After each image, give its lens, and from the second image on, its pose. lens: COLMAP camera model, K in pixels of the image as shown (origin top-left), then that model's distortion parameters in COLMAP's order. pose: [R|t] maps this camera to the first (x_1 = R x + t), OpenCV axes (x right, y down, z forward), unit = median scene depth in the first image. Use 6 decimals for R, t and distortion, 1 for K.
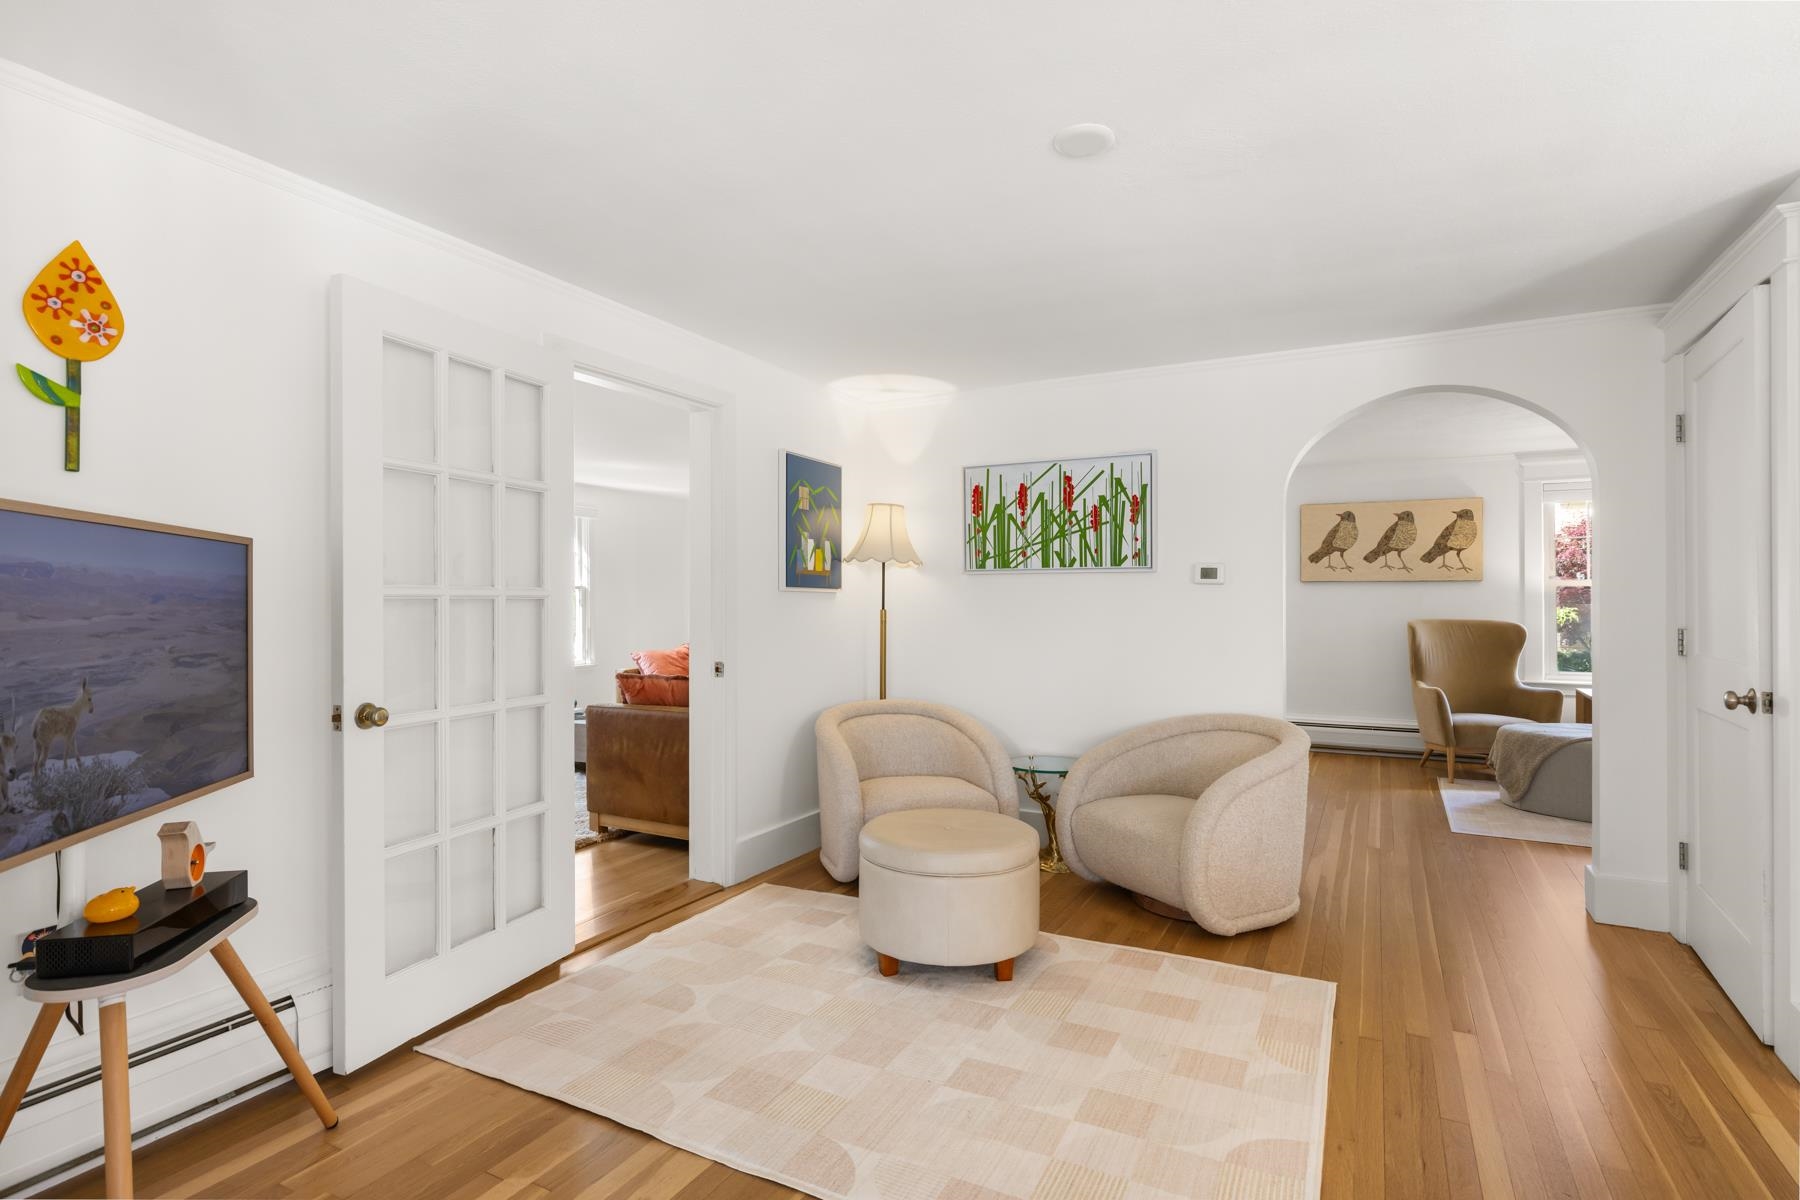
lens RADIAL K [[874.1, 0, 915.3], [0, 874.1, 605.0], [0, 0, 1]] dist [-0.006720, -0.001794]
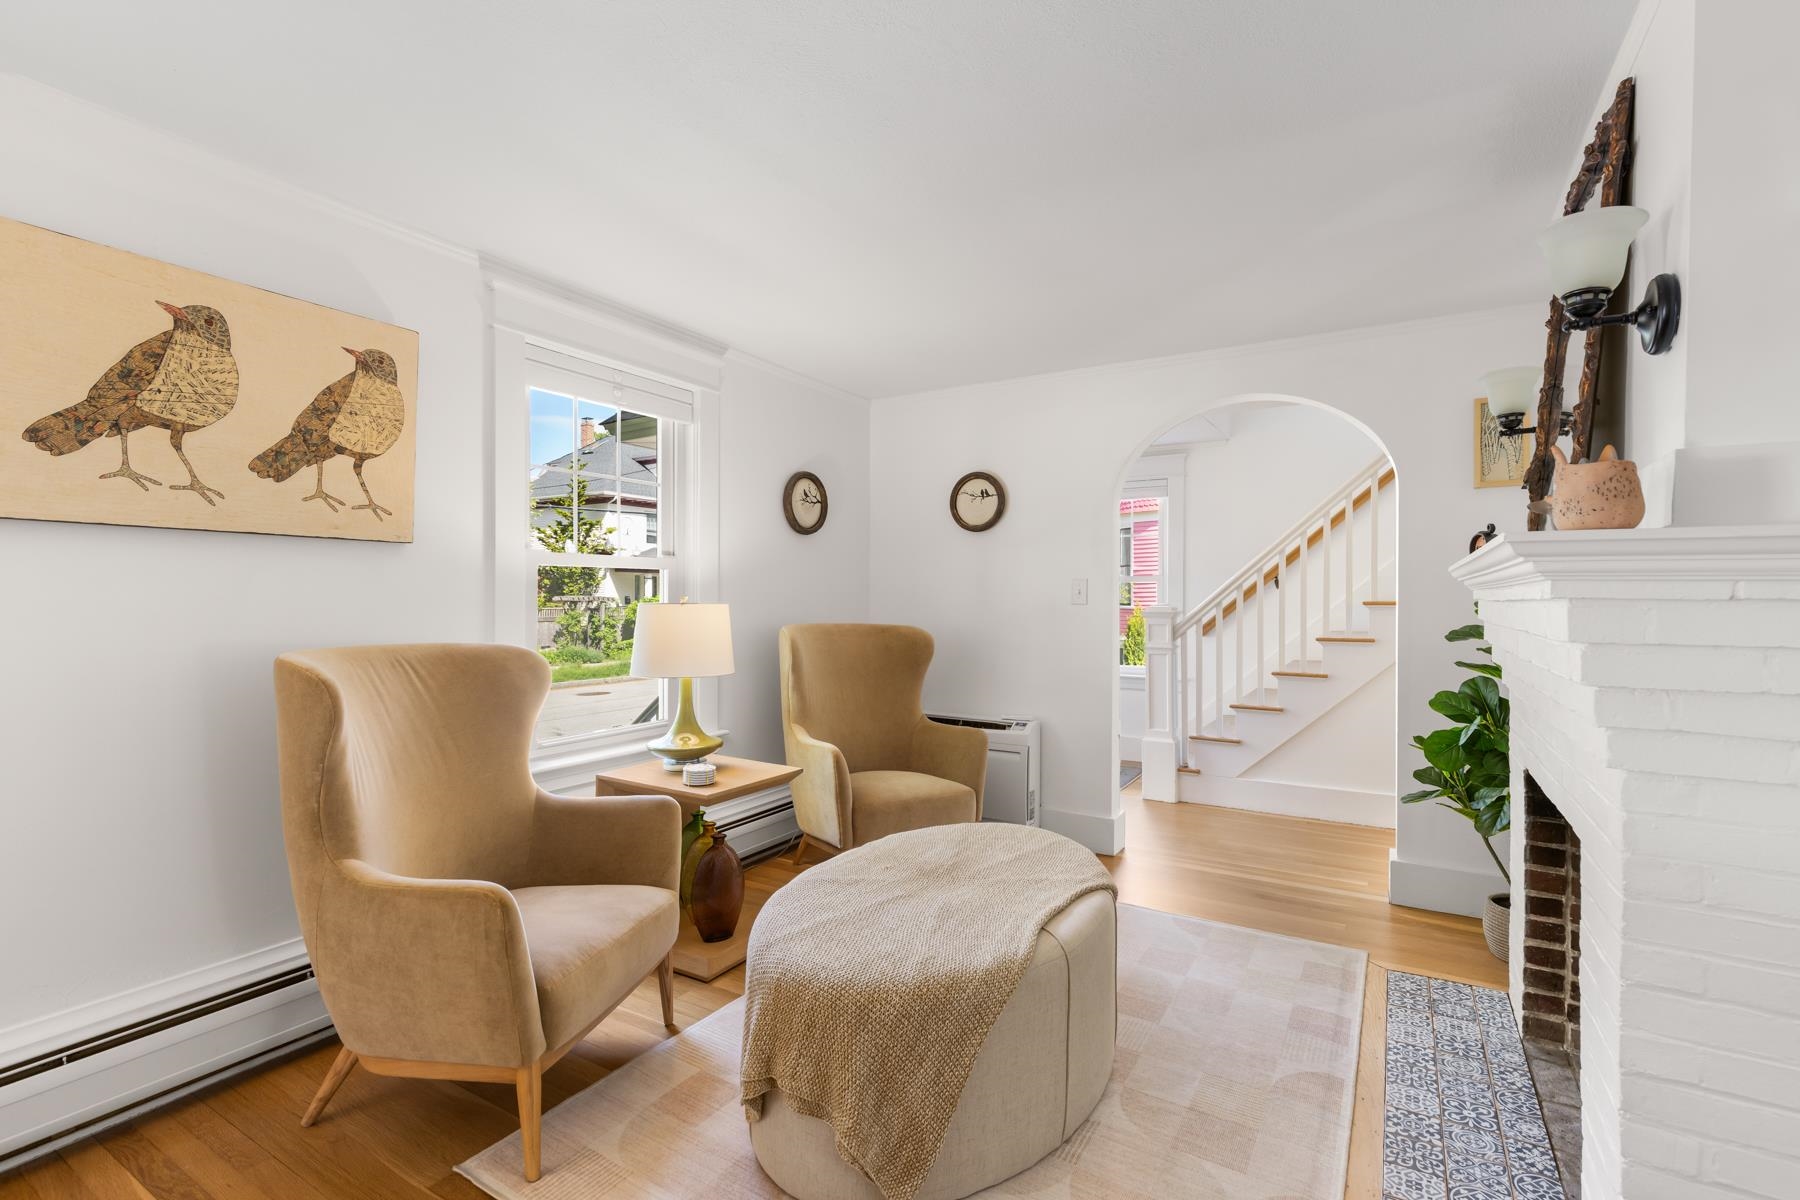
lens RADIAL K [[816.8, 0, 908.0], [0, 816.8, 607.9], [0, 0, 1]] dist [0.004173, -0.000953]
pose [[0.061710, -0.010514, 0.998039, 0.445717], [-0.006597, 0.999918, 0.010942, -0.006461], [-0.998072, -0.007259, 0.061636, 1.143285]]
